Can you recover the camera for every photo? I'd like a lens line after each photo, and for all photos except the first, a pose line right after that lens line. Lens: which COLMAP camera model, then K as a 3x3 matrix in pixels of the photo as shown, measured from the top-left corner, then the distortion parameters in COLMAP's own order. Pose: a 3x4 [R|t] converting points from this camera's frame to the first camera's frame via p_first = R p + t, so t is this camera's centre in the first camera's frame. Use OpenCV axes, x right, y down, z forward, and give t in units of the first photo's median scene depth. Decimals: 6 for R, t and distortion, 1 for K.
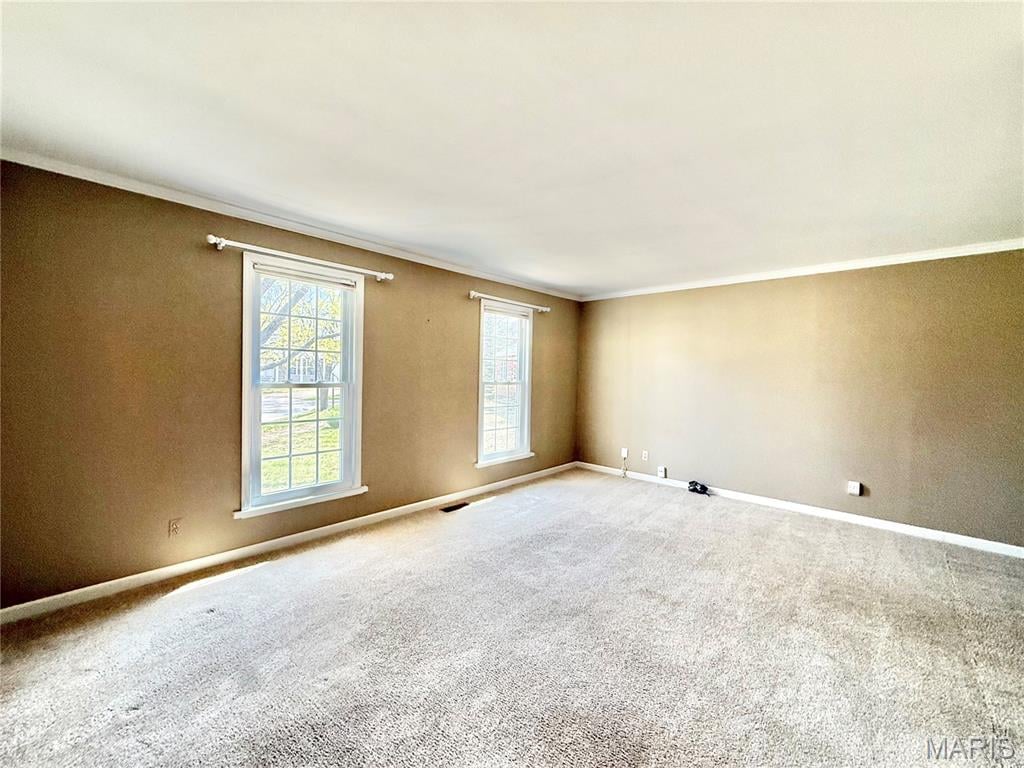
lens RADIAL K [[438.2, 0, 512.0], [0, 438.2, 384.0], [0, 0, 1]] dist [-0.000912, 0.000260]
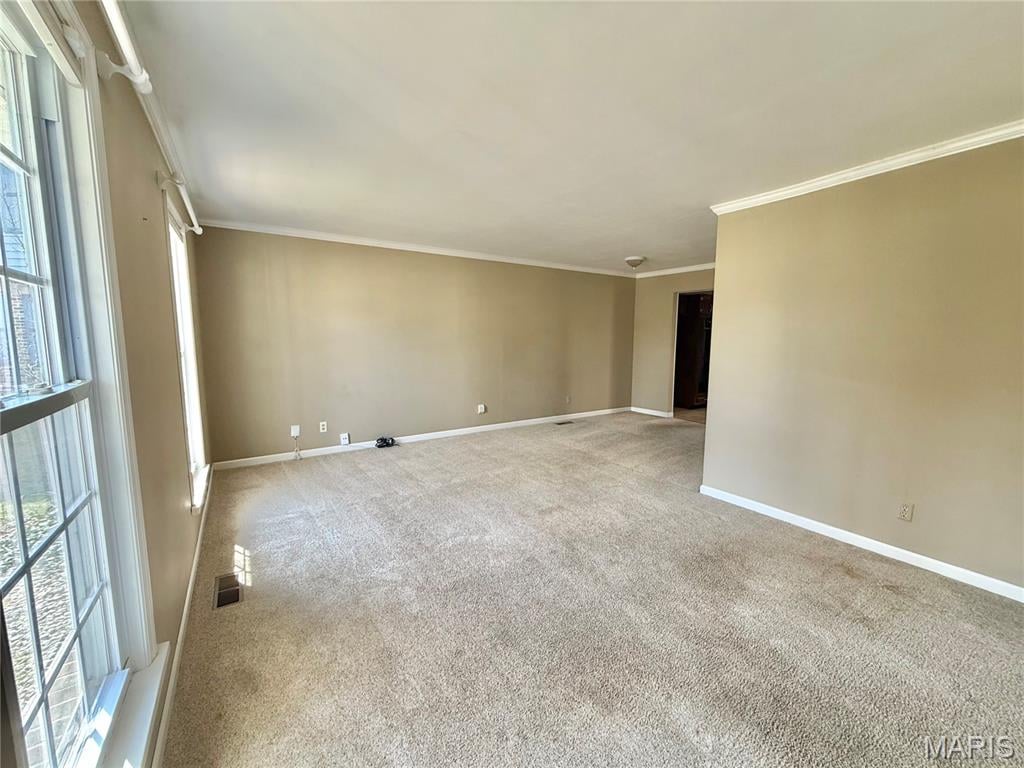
lens RADIAL K [[397.1, 0, 541.0], [0, 397.1, 380.7], [0, 0, 1]] dist [0.000703, 0.000248]
pose [[0.192162, -0.131823, 0.972469, -0.557407], [0.024746, 0.991273, 0.129482, -0.037808], [-0.981051, -0.000817, 0.193747, 0.572602]]
